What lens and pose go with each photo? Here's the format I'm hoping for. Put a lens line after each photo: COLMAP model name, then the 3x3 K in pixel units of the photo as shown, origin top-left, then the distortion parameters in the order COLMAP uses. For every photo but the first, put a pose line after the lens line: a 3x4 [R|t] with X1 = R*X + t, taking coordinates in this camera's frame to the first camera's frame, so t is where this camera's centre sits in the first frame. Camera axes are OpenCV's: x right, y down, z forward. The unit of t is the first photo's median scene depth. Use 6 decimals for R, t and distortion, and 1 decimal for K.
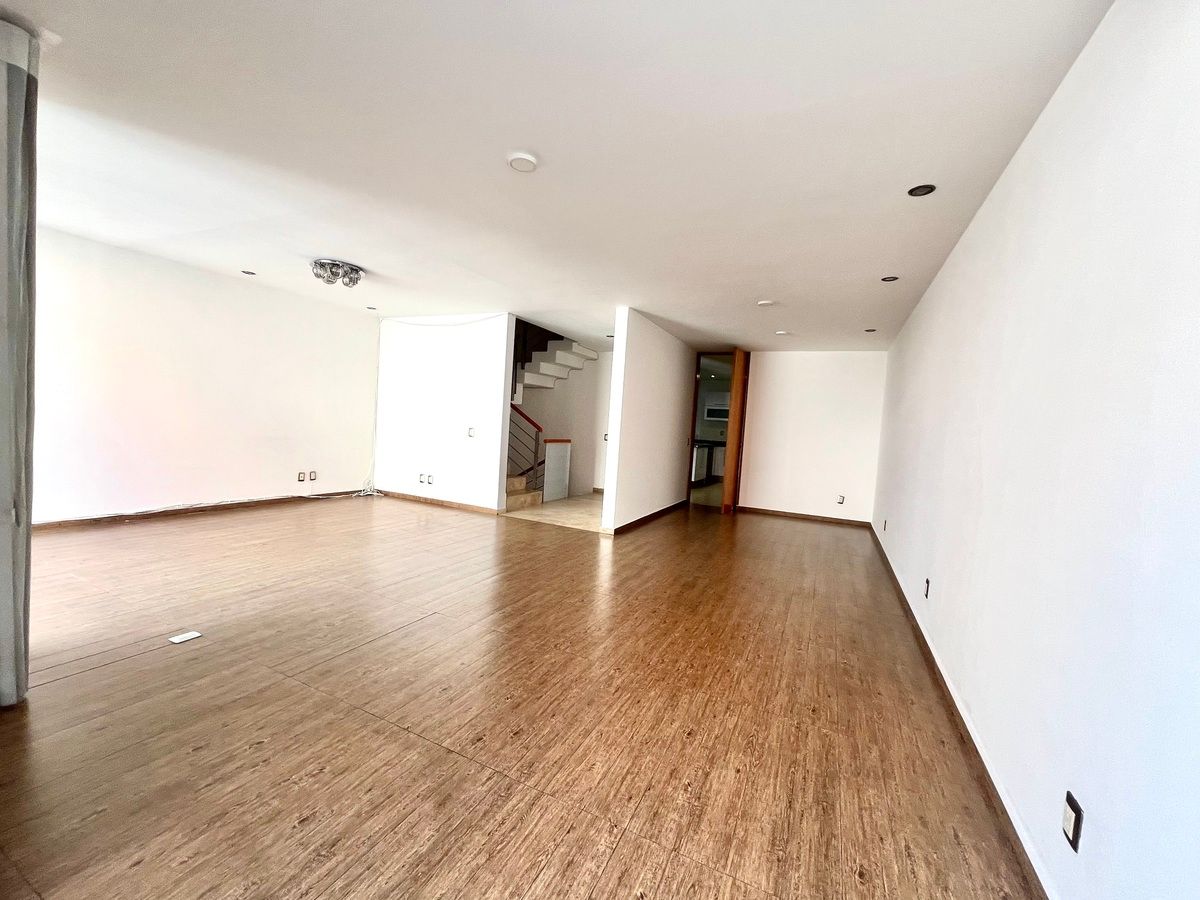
lens RADIAL K [[488.6, 0, 587.0], [0, 488.6, 441.5], [0, 0, 1]] dist [0.000986, 0.000577]
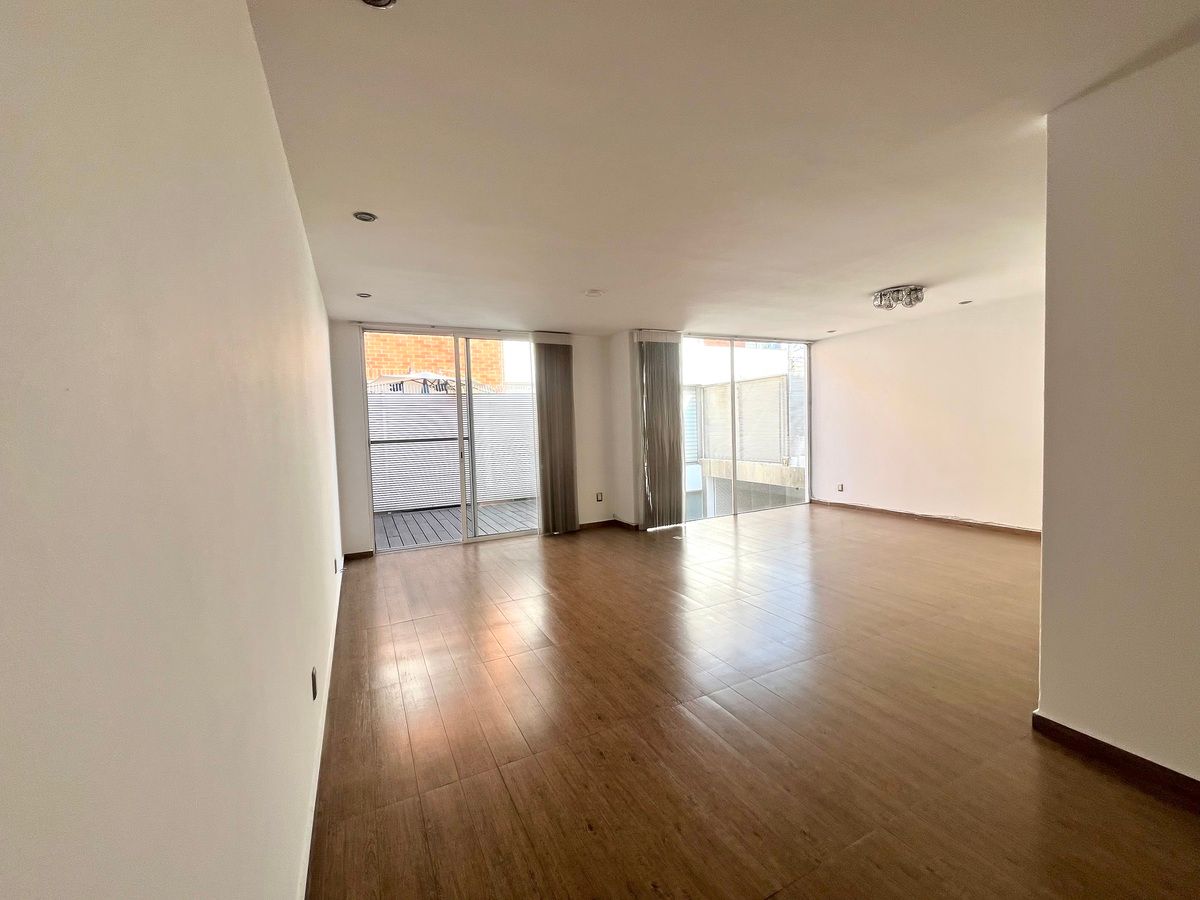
lens RADIAL K [[488.6, 0, 598.1], [0, 488.6, 448.8], [0, 0, 1]] dist [0.000986, 0.000577]
pose [[-0.609848, -0.006611, -0.792491, 0.952667], [-0.032708, 0.999323, 0.016834, -0.030162], [0.791843, 0.036187, -0.609651, 1.634241]]
